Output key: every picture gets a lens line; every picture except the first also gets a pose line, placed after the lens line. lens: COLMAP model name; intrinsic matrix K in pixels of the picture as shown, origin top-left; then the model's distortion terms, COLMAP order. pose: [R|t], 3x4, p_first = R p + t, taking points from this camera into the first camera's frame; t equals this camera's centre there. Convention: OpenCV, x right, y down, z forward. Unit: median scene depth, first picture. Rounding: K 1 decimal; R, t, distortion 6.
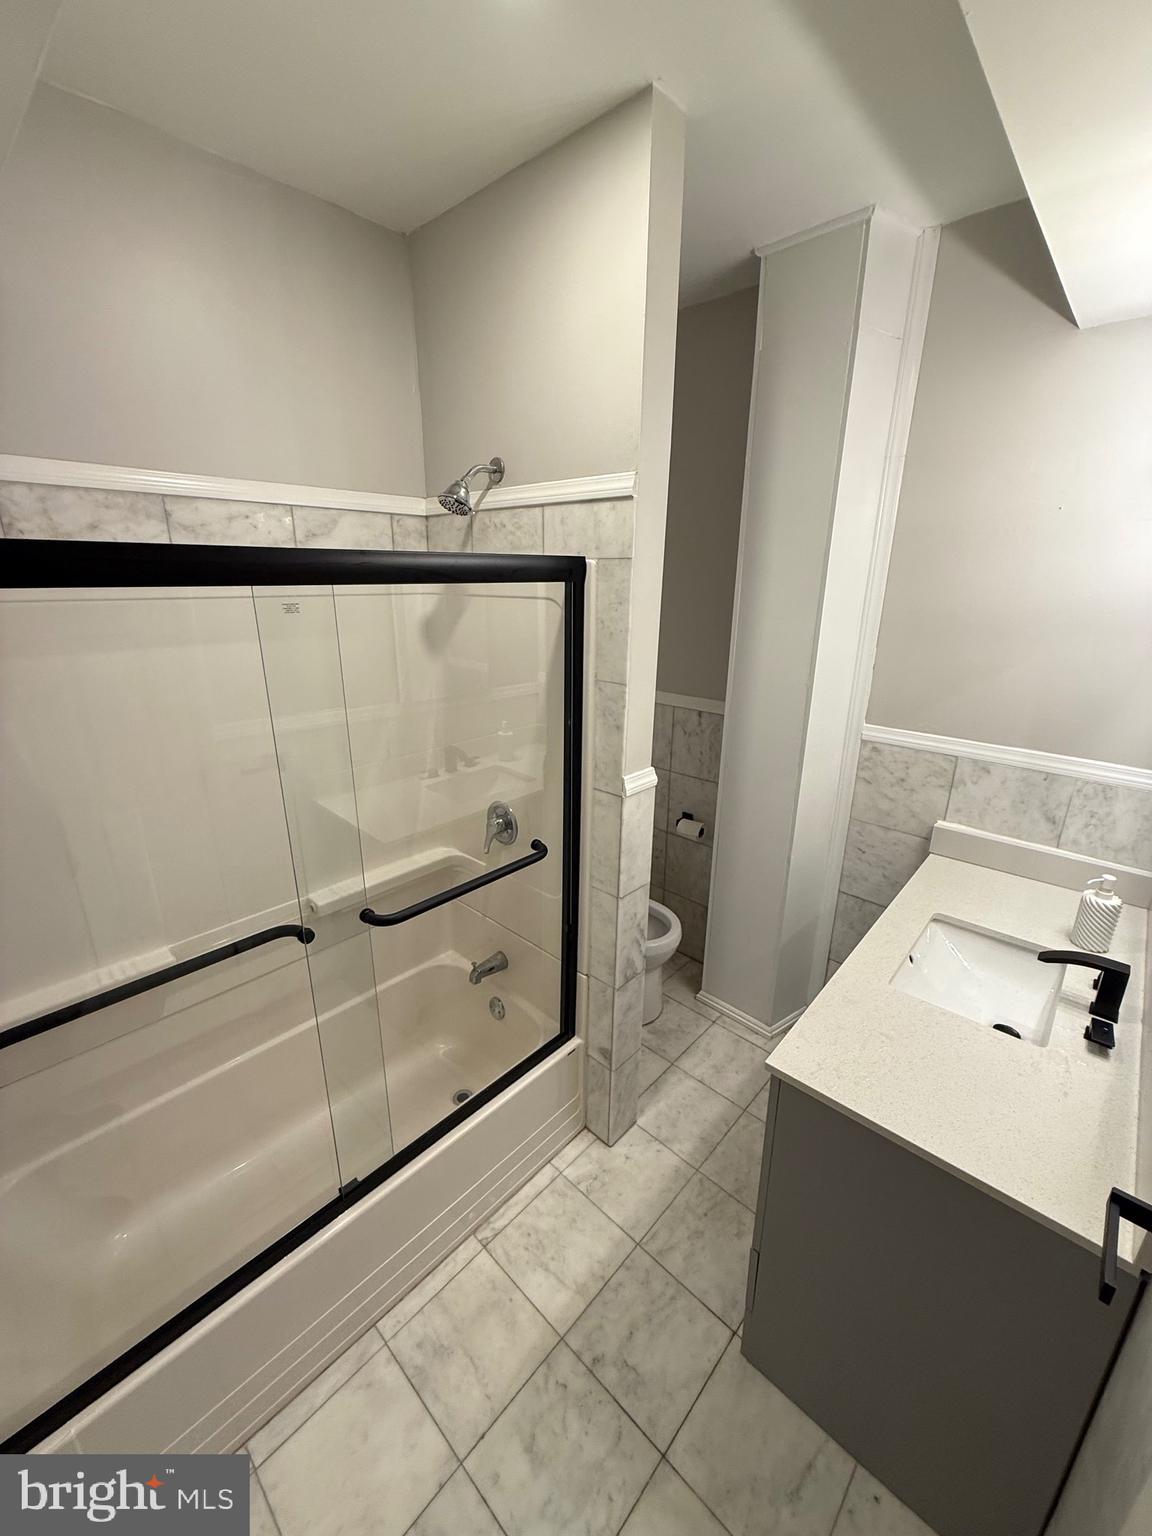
lens RADIAL K [[610.3, 0, 575.3], [0, 610.3, 765.1], [0, 0, 1]] dist [-0.001443, -0.000203]
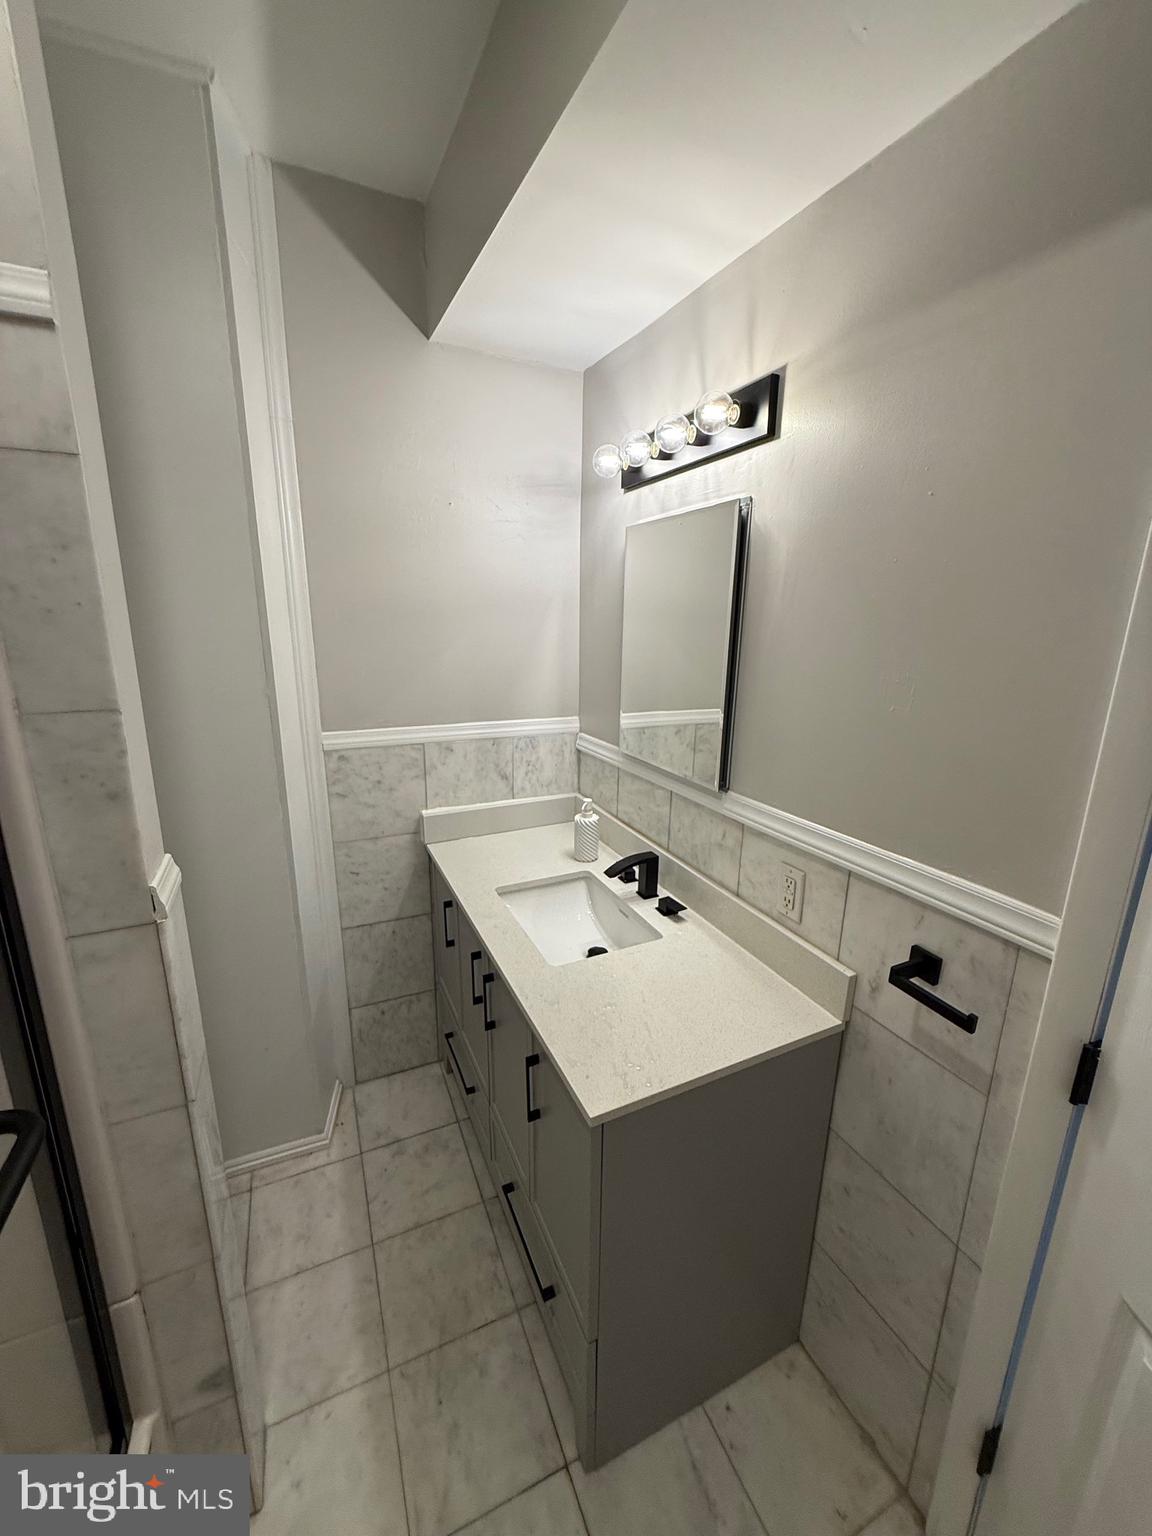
lens RADIAL K [[610.3, 0, 575.3], [0, 610.3, 765.1], [0, 0, 1]] dist [-0.001443, -0.000203]
pose [[0.381097, -0.226121, 0.896456, -0.191294], [0.272655, 0.953993, 0.124725, -0.037491], [-0.883416, 0.196891, 0.425217, 0.361281]]
